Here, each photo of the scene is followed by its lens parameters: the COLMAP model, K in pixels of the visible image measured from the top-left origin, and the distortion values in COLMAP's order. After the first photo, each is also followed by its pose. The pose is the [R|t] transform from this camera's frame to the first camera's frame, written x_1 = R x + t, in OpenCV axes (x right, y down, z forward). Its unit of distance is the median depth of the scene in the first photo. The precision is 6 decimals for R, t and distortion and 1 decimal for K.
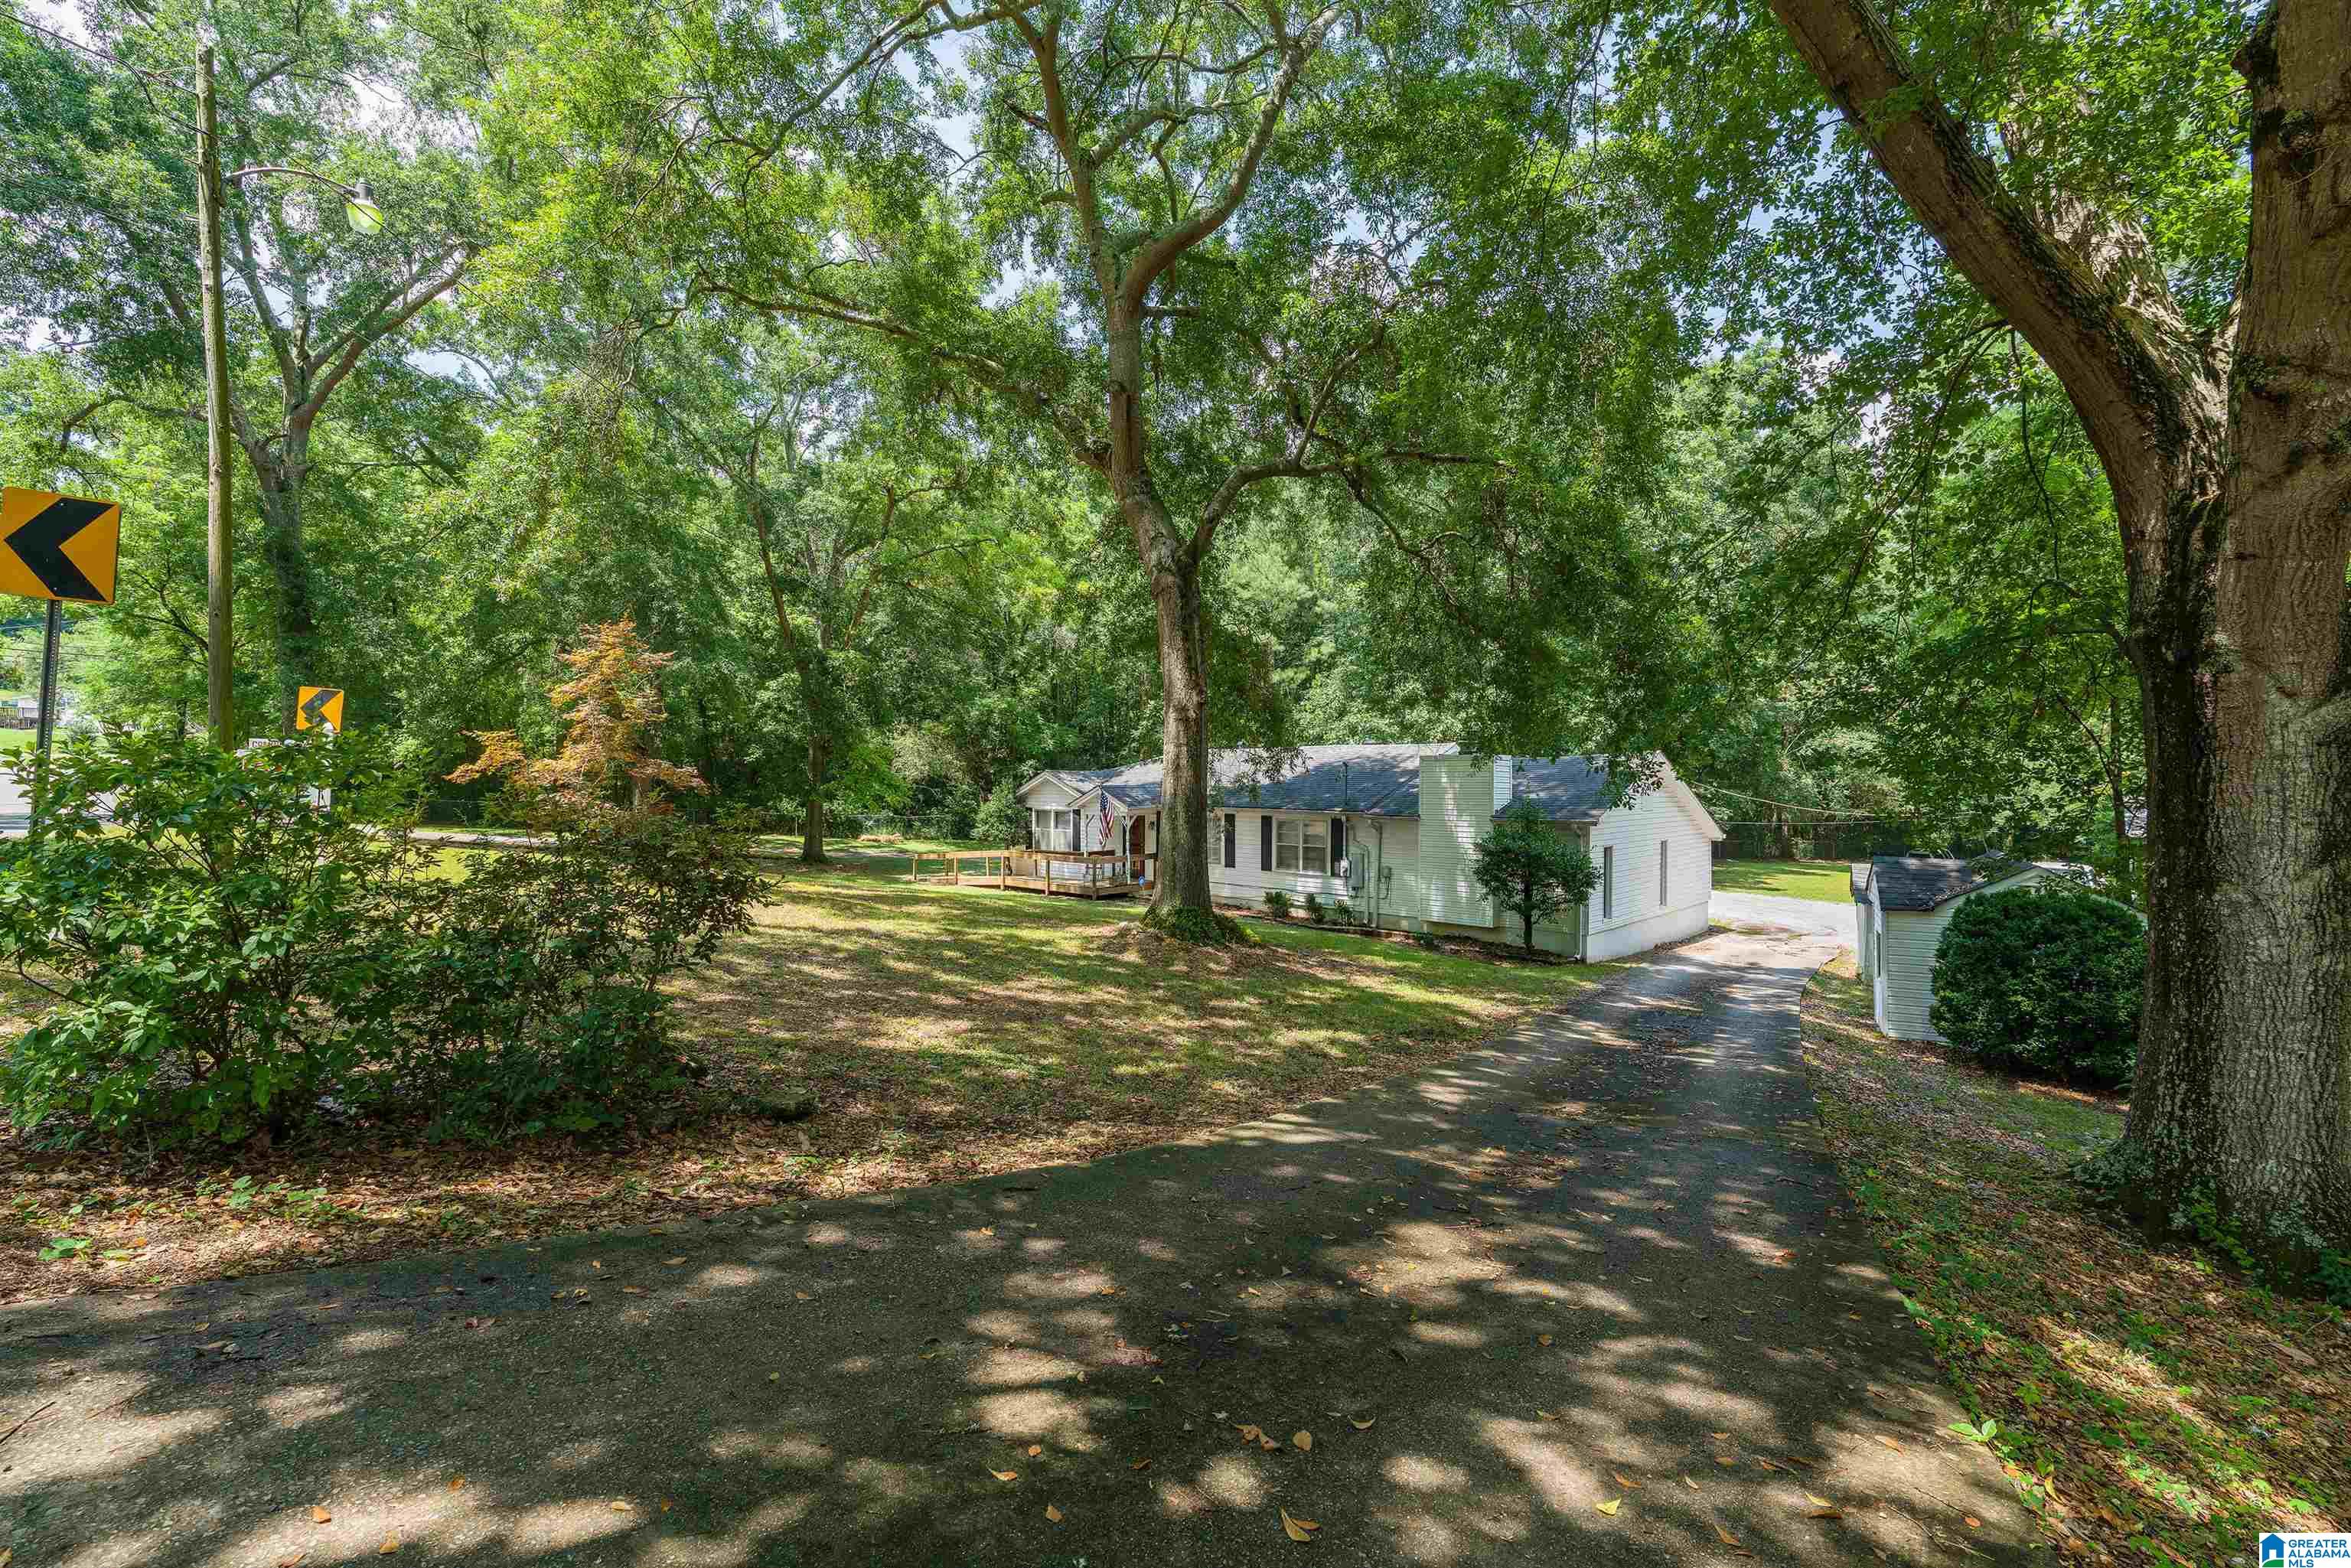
lens RADIAL K [[1095.1, 0, 1178.9], [0, 1095.1, 782.4], [0, 0, 1]] dist [-0.000945, -0.000006]
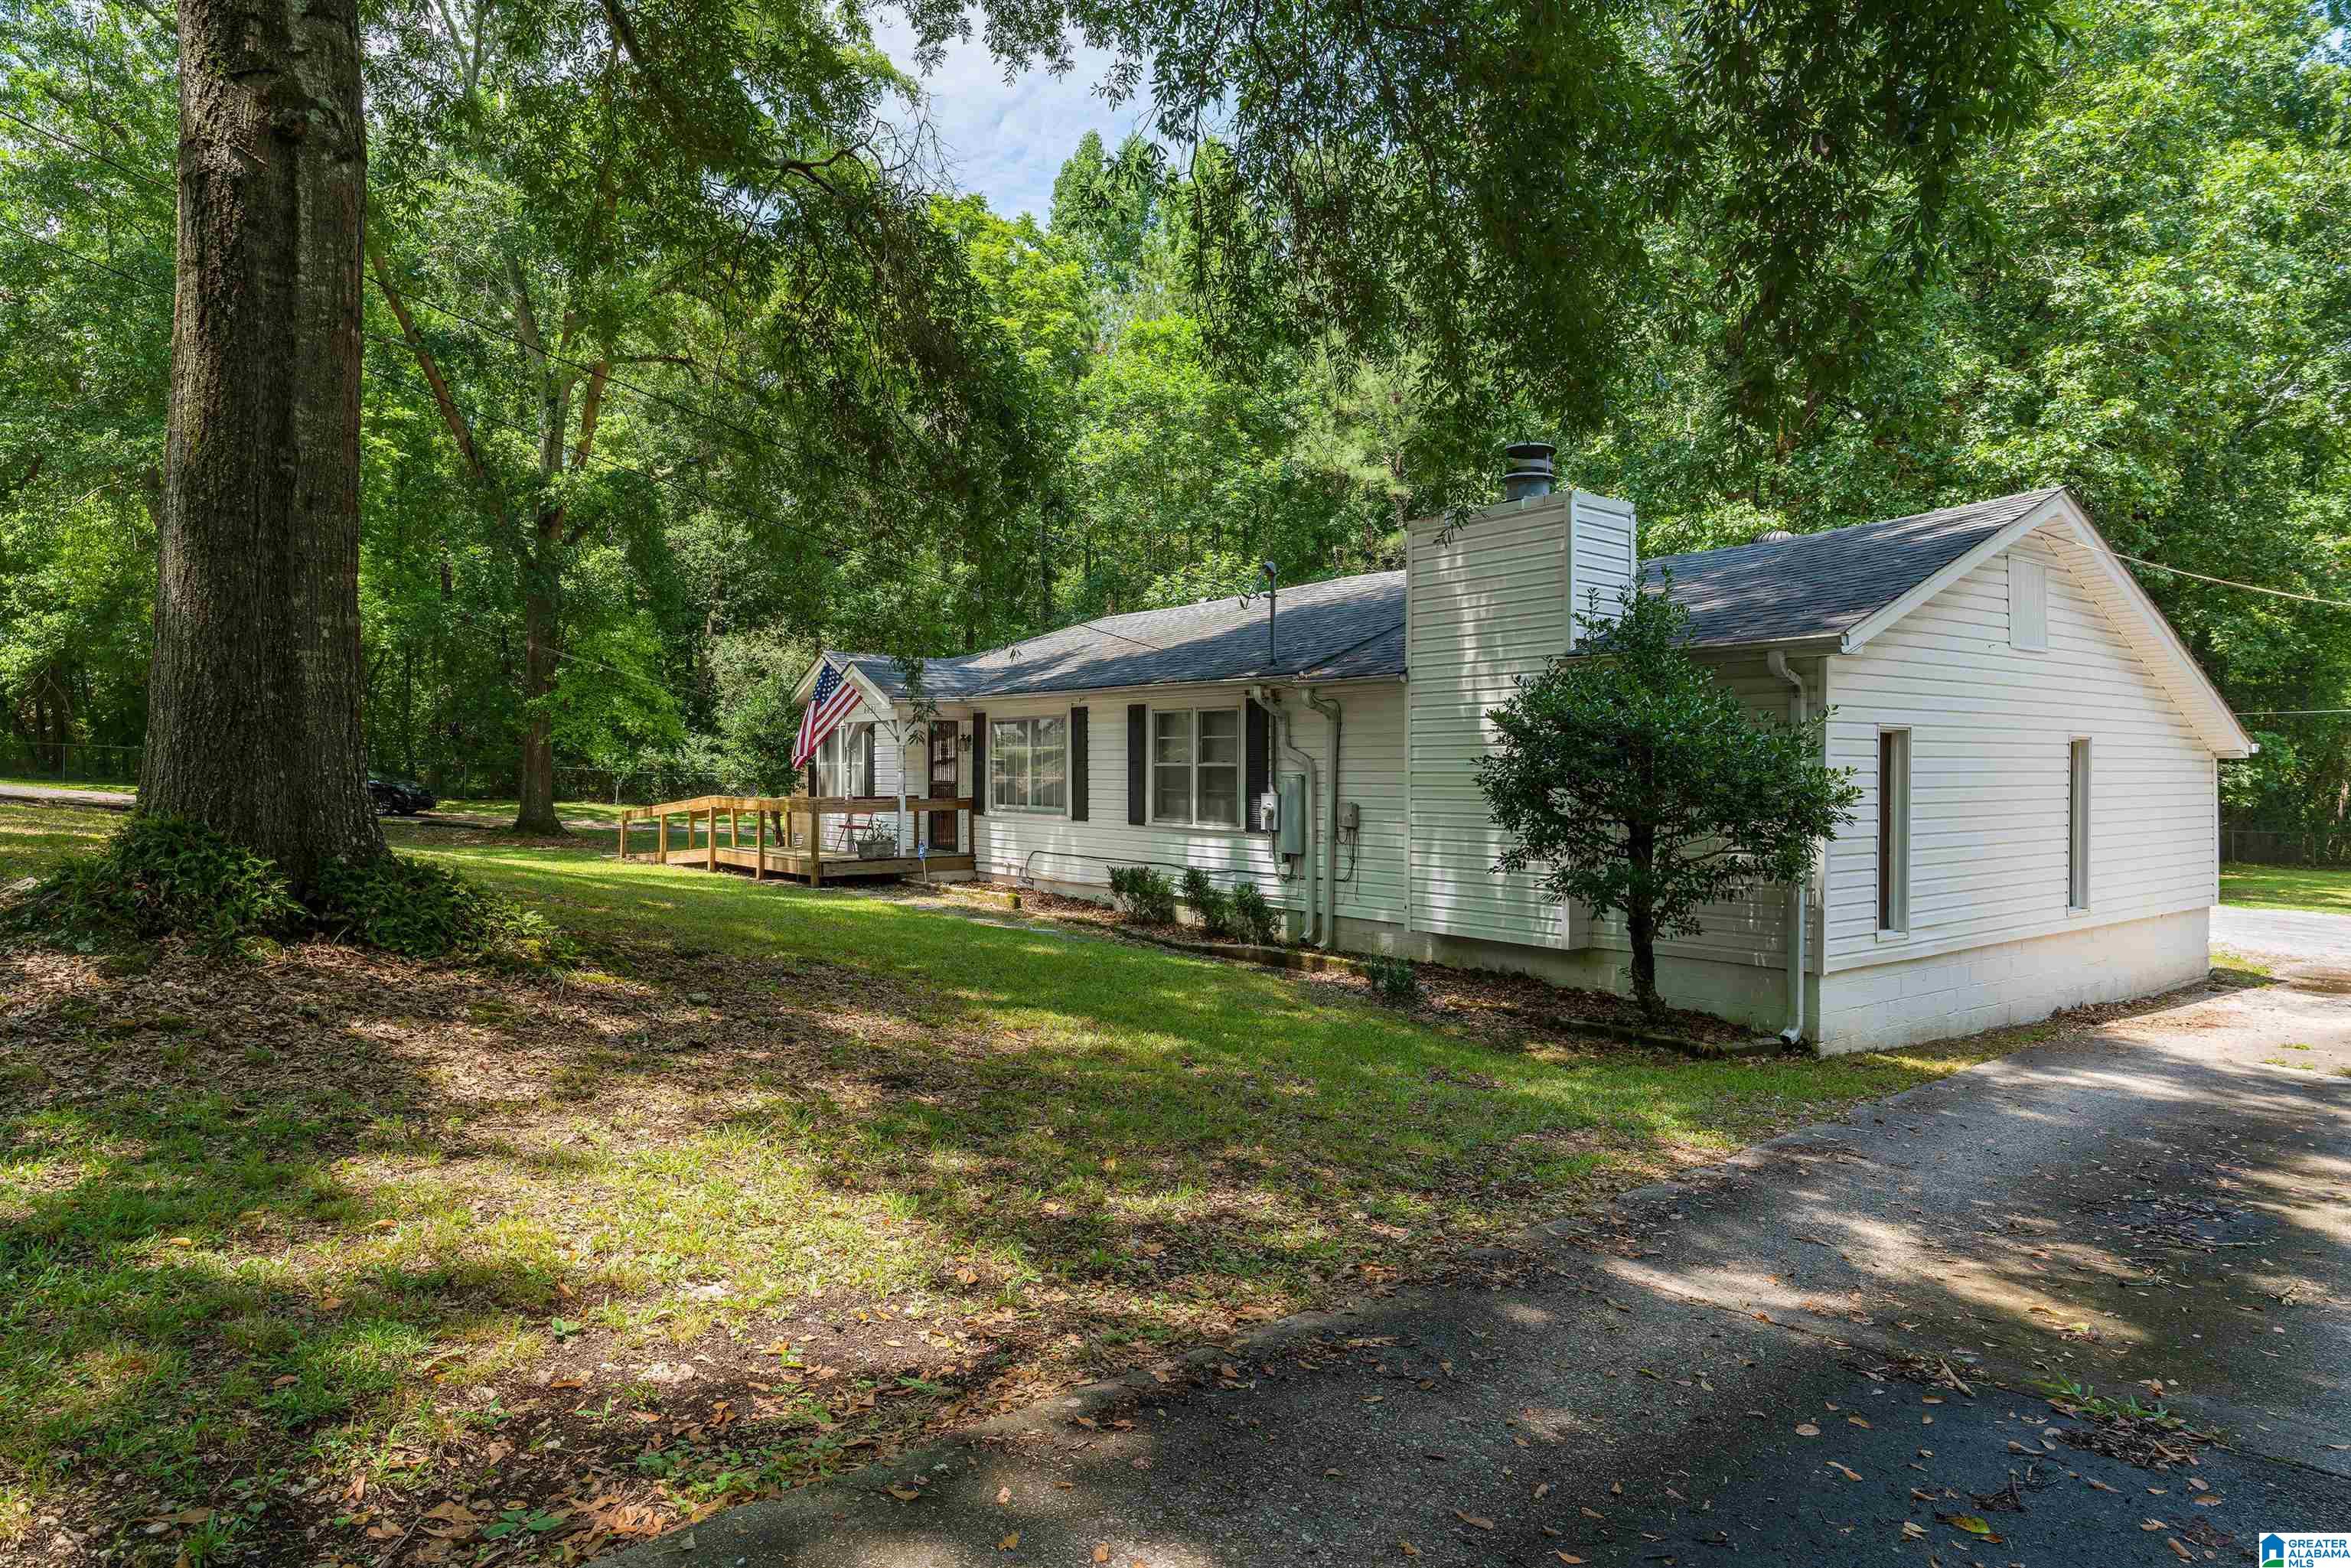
lens RADIAL K [[1434.1, 0, 1172.0], [0, 1434.1, 785.3], [0, 0, 1]] dist [0.018148, -0.000228]
pose [[0.985402, 0.002514, -0.170228, 0.209960], [-0.002148, 0.999995, 0.002335, 0.066621], [0.170233, -0.001935, 0.985402, 0.434089]]
